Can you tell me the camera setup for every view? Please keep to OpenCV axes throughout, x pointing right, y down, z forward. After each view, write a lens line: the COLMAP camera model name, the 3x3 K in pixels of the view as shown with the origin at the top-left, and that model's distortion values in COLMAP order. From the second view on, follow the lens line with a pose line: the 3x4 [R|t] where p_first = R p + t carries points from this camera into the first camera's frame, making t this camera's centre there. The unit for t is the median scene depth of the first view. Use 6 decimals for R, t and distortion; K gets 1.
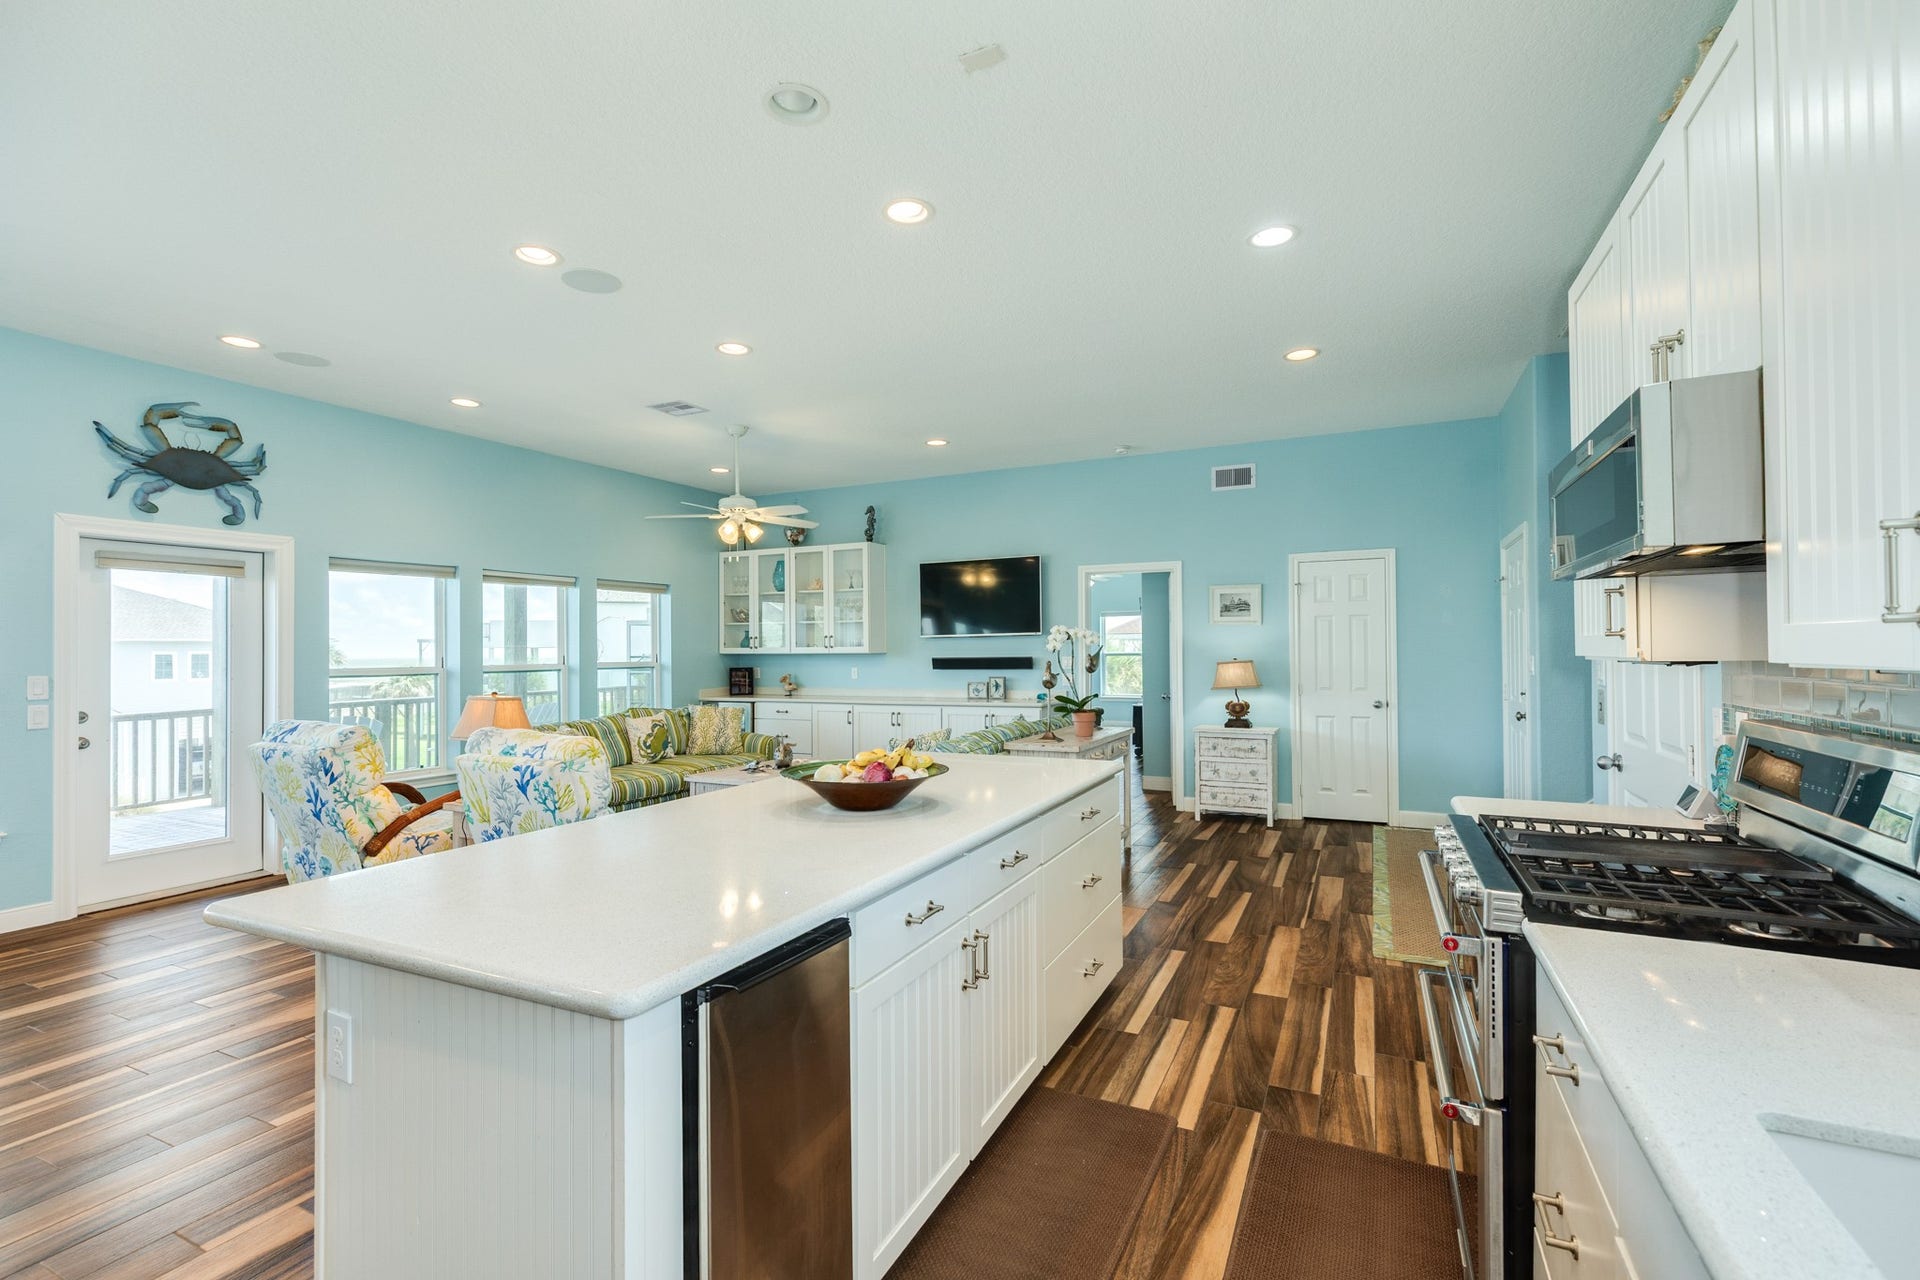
lens RADIAL K [[850.4, 0, 960.0], [0, 850.4, 640.0], [0, 0, 1]] dist [-0.000510, -0.000136]
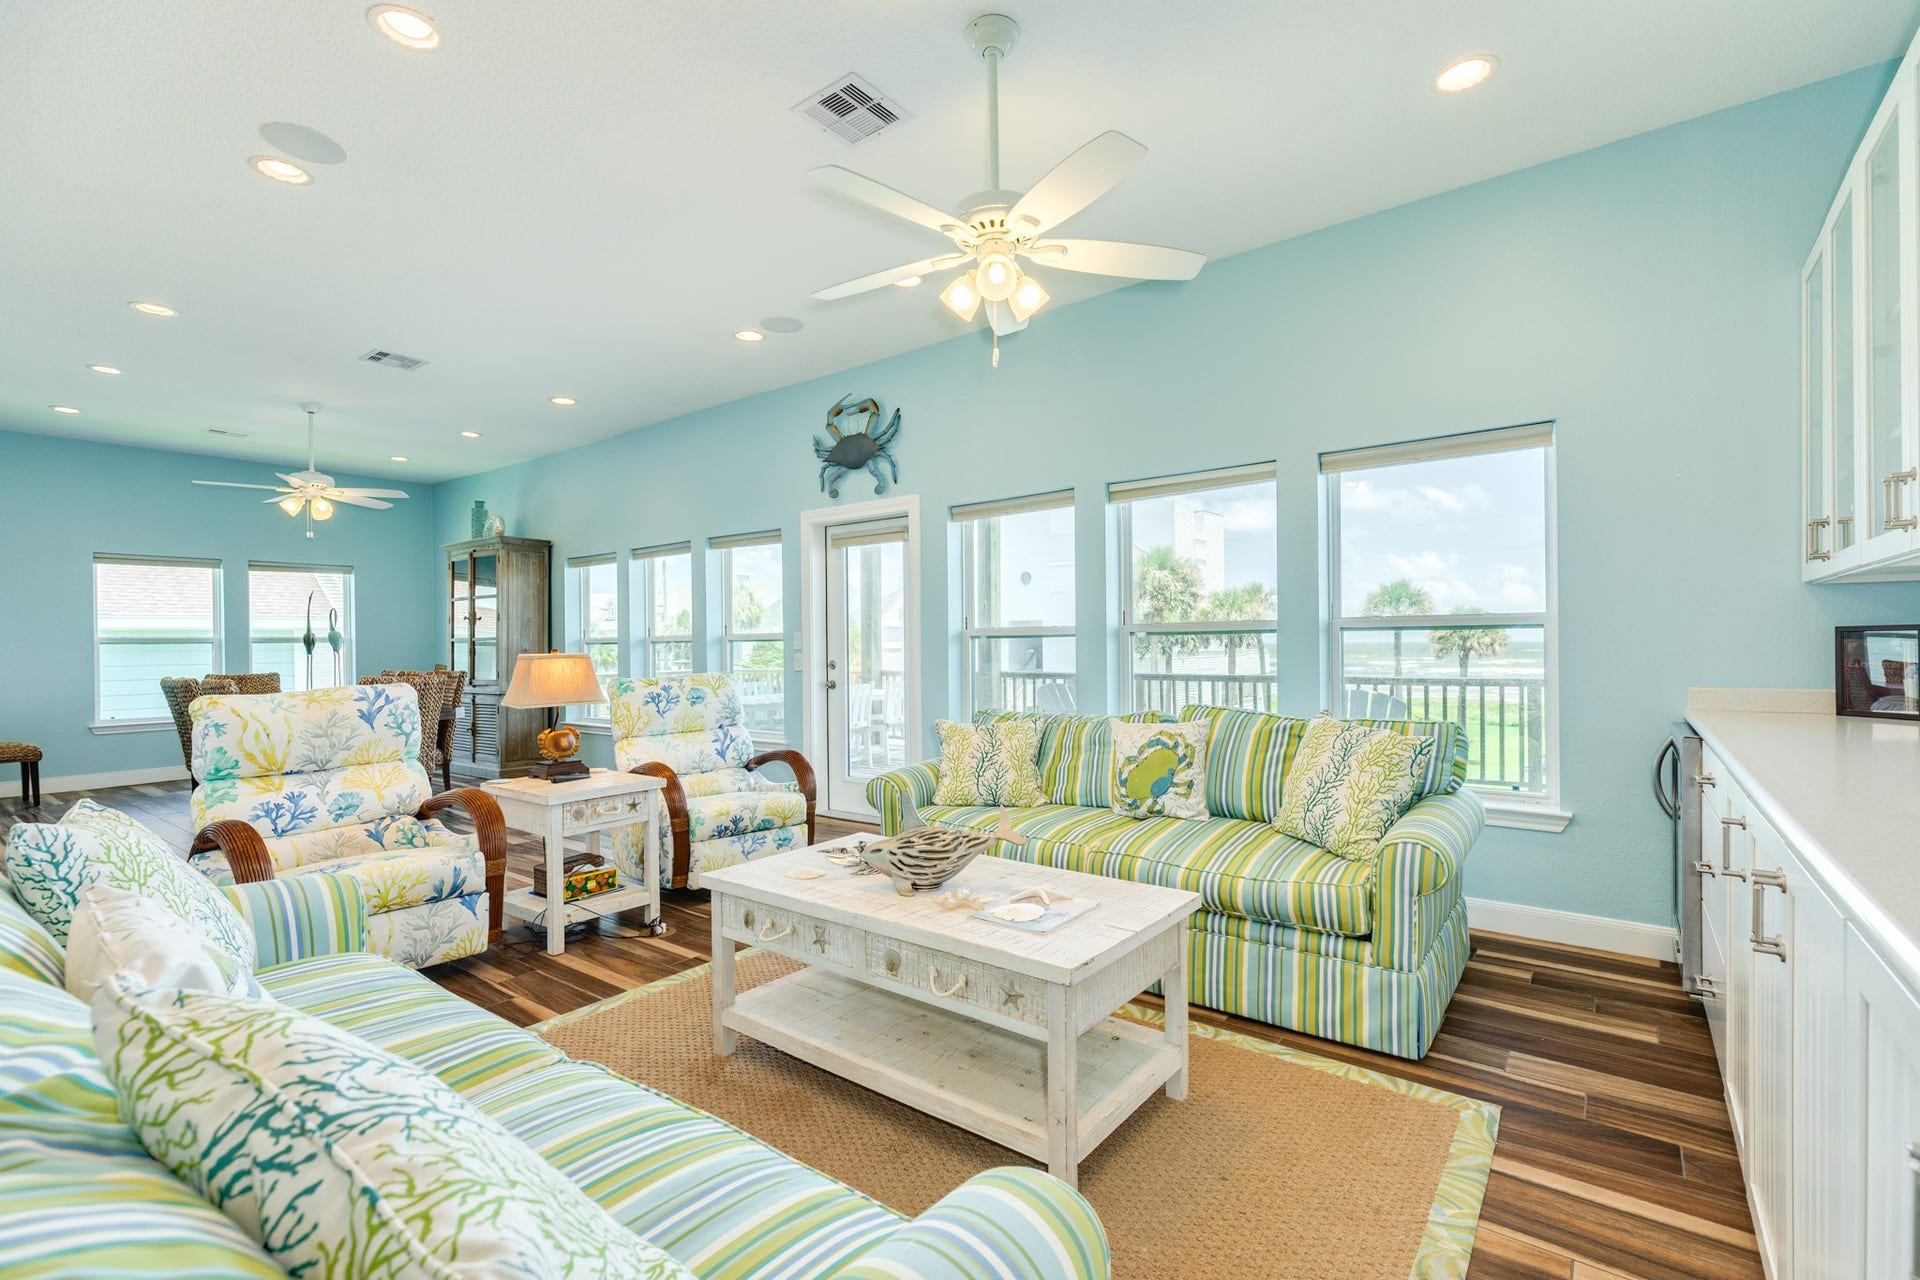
lens RADIAL K [[850.4, 0, 960.0], [0, 850.4, 640.0], [0, 0, 1]] dist [-0.000510, -0.000136]
pose [[-0.211613, 0.000713, -0.977353, 0.178829], [0.021353, 0.999764, -0.003895, 0.056684], [0.977120, -0.021694, -0.211578, 1.330386]]
